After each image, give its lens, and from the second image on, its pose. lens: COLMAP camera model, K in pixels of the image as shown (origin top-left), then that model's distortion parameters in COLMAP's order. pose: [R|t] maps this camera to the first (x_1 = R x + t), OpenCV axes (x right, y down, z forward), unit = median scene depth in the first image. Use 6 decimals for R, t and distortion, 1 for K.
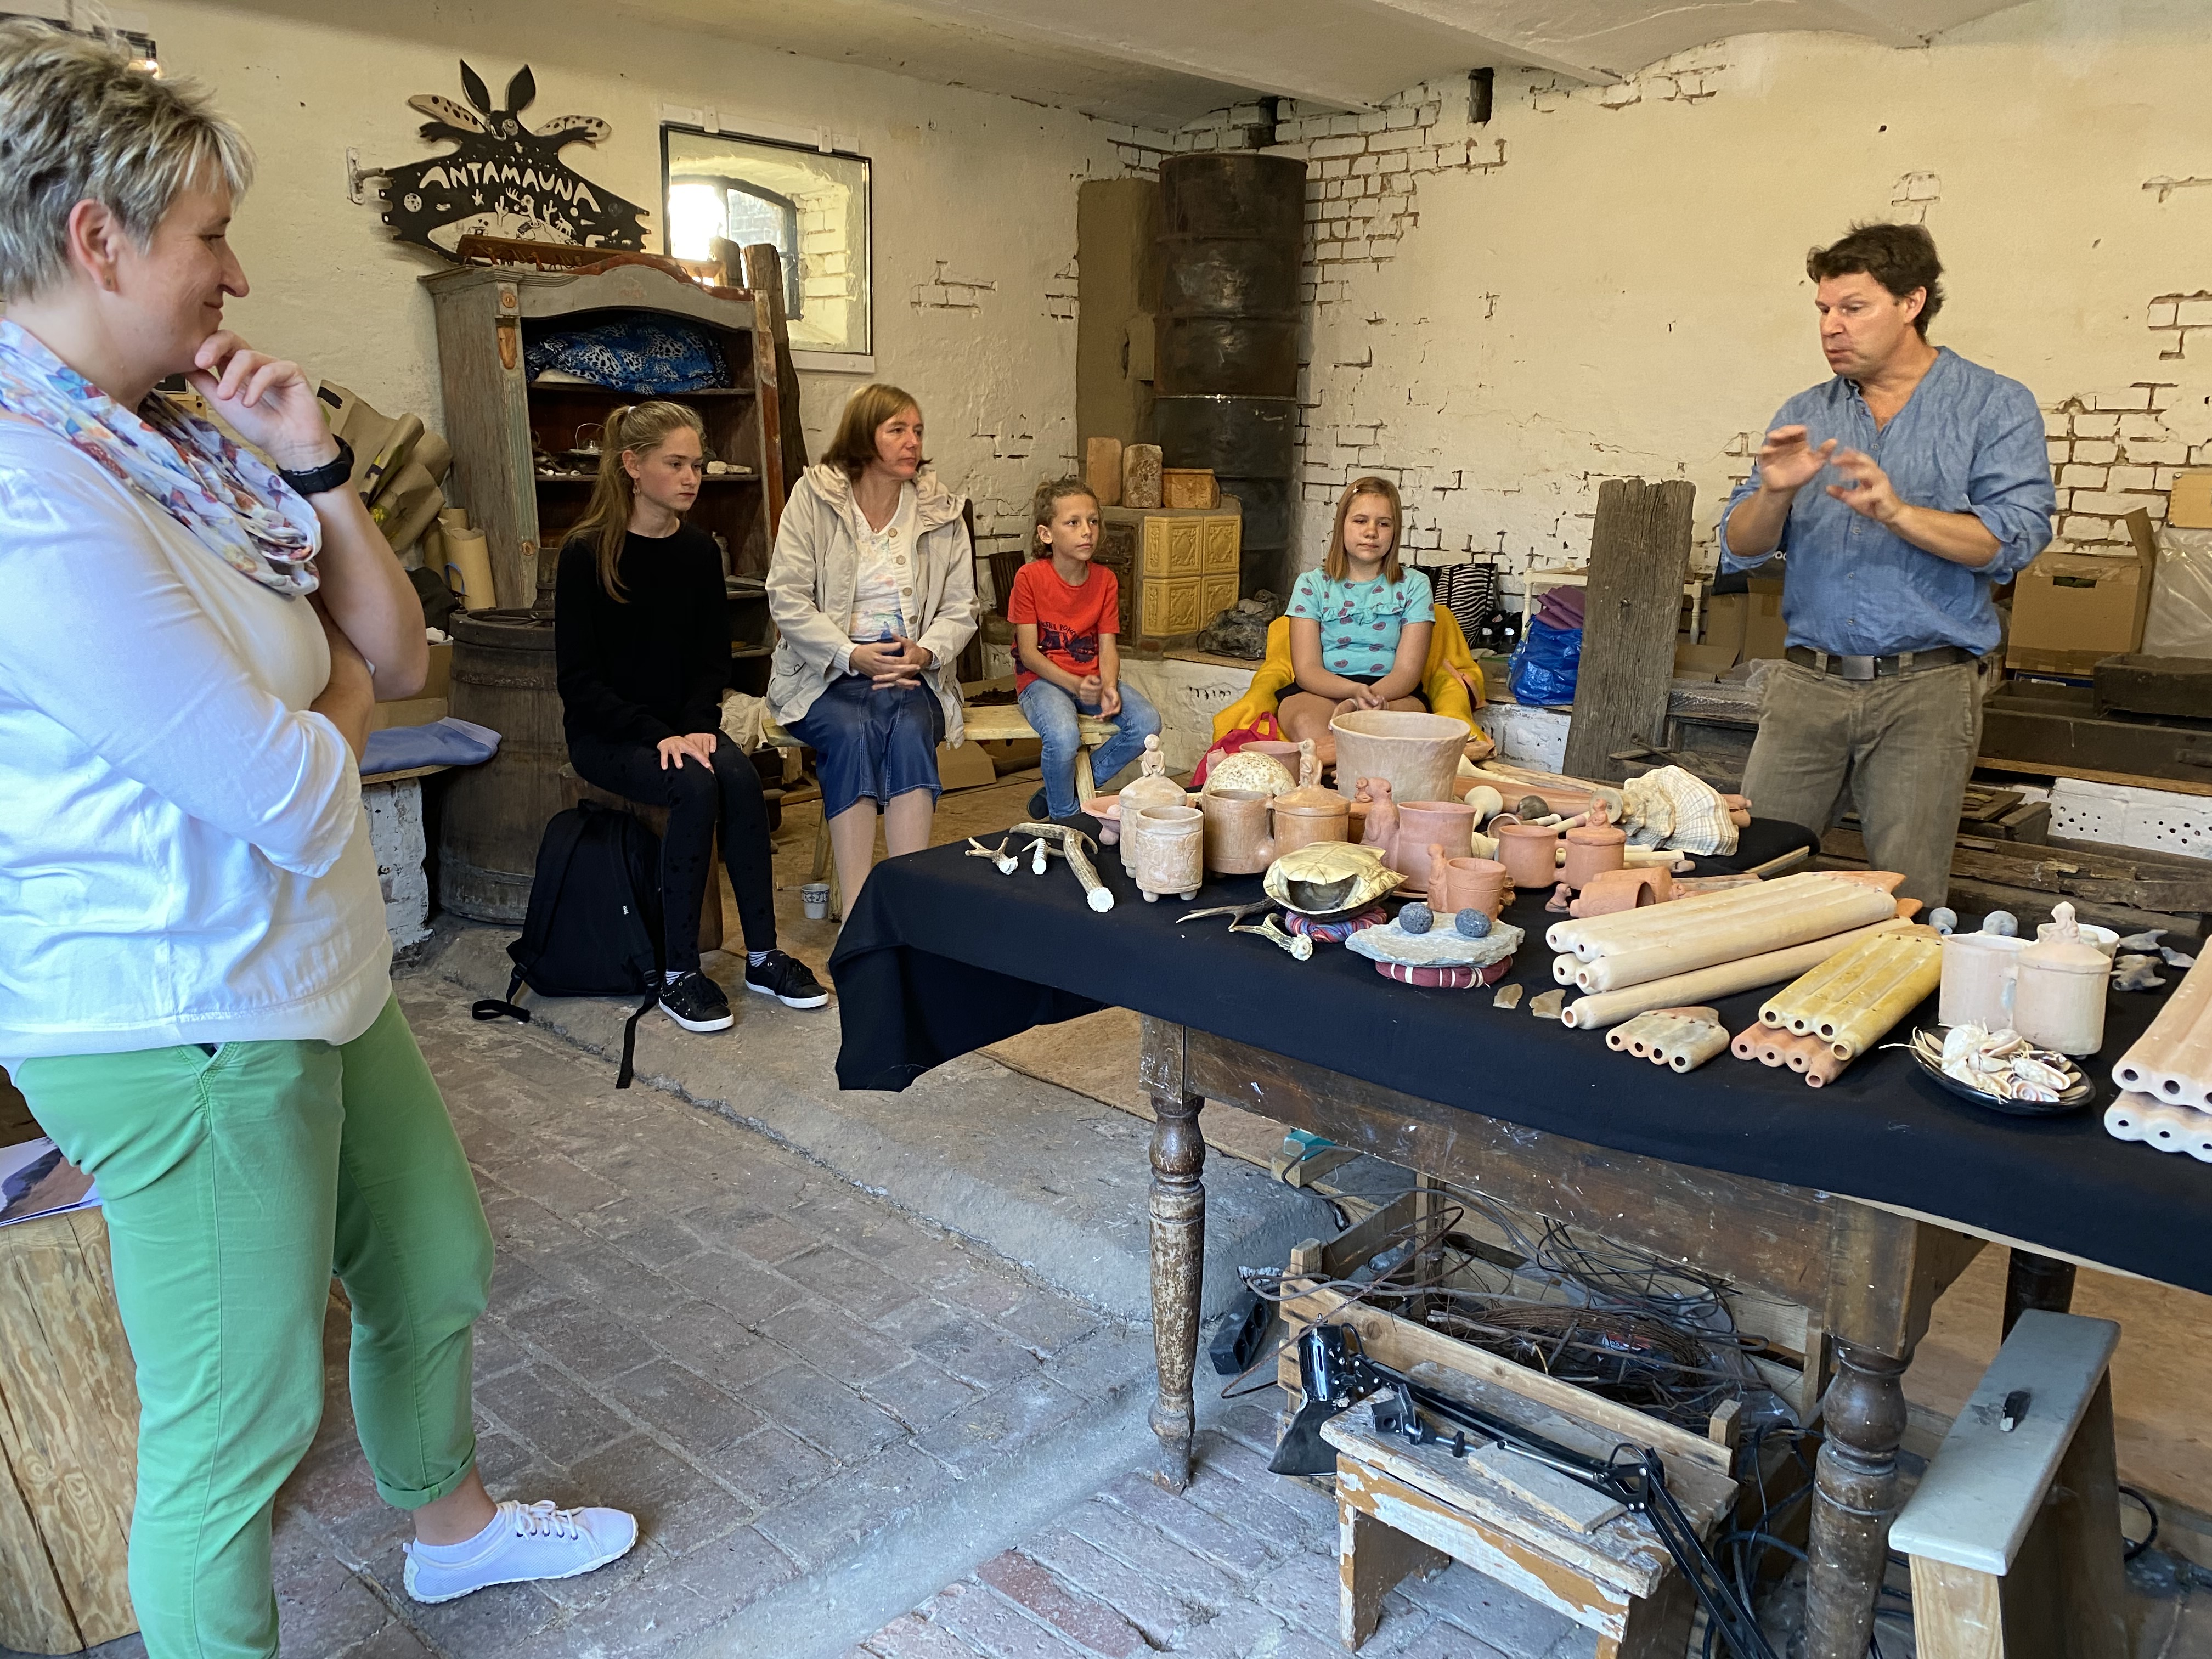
lens RADIAL K [[1685.3, 0, 1100.4], [0, 1685.3, 826.2], [0, 0, 1]] dist [0.016357, -0.018635]
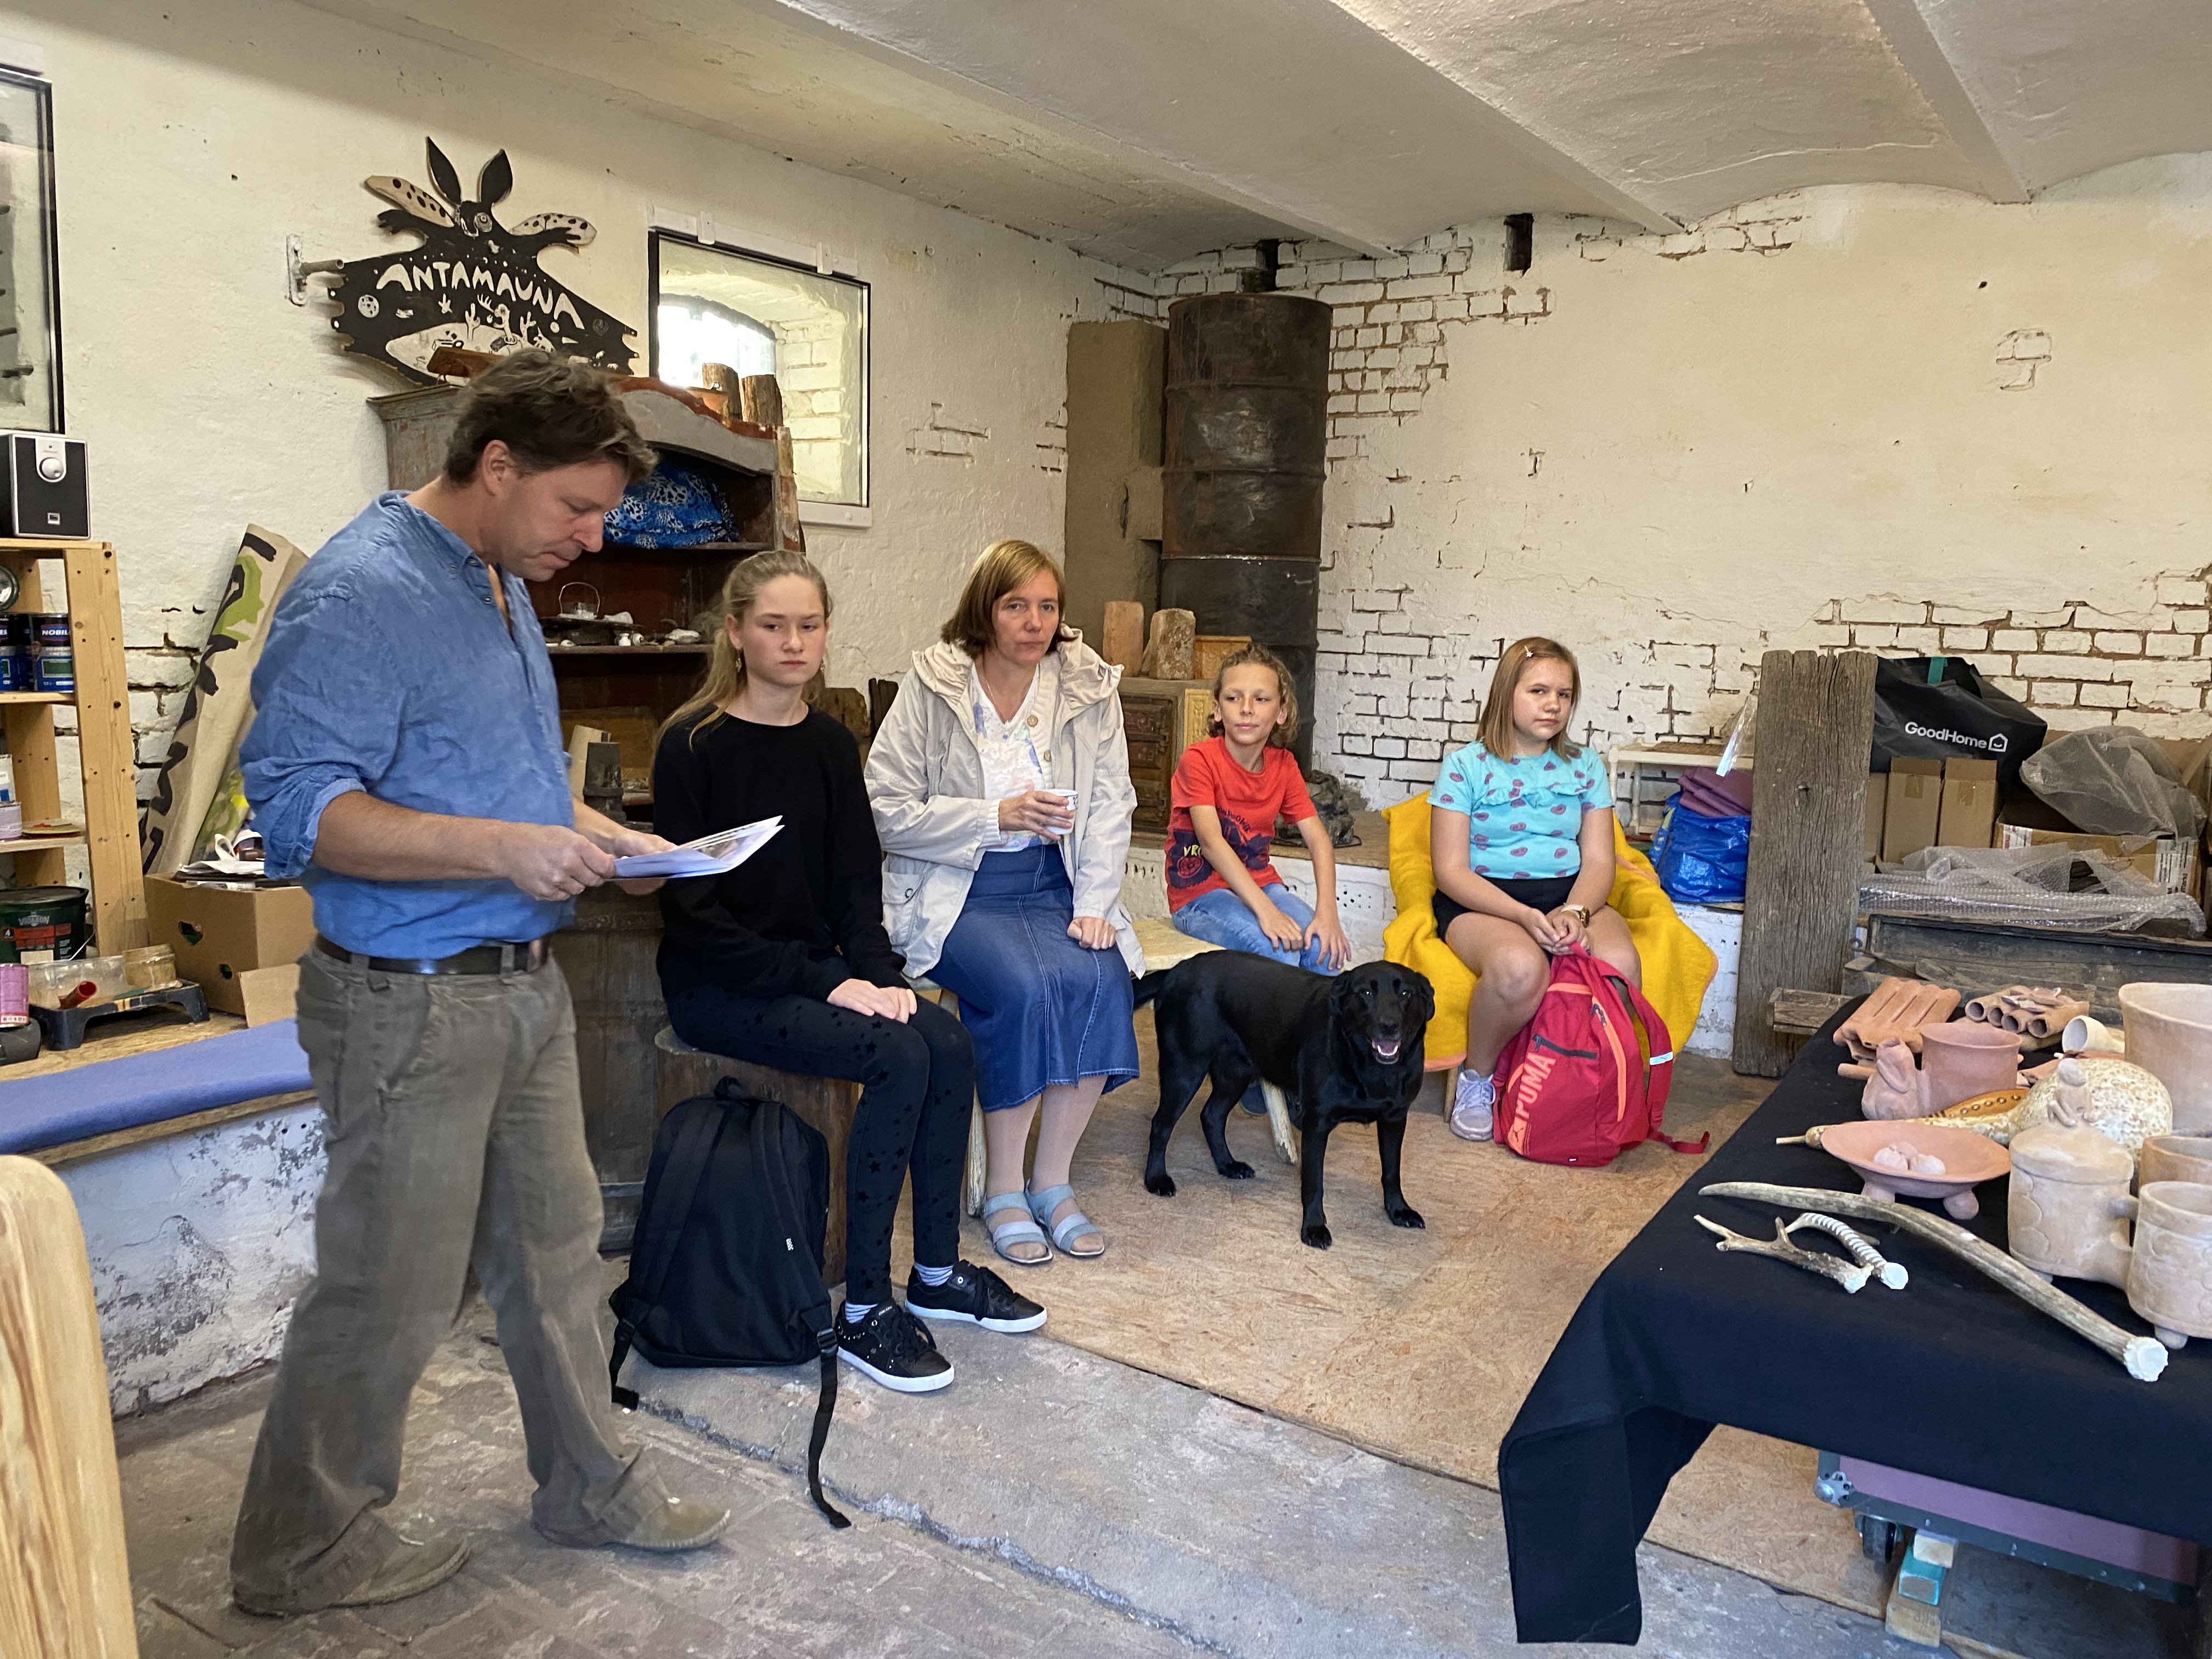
lens RADIAL K [[1685.3, 0, 1111.6], [0, 1685.3, 836.4], [0, 0, 1]] dist [0.016357, -0.018635]
pose [[0.987337, -0.017928, 0.157619, -0.162928], [0.031780, 0.995805, -0.085807, -0.036659], [-0.155419, 0.089730, 0.983765, 0.161746]]
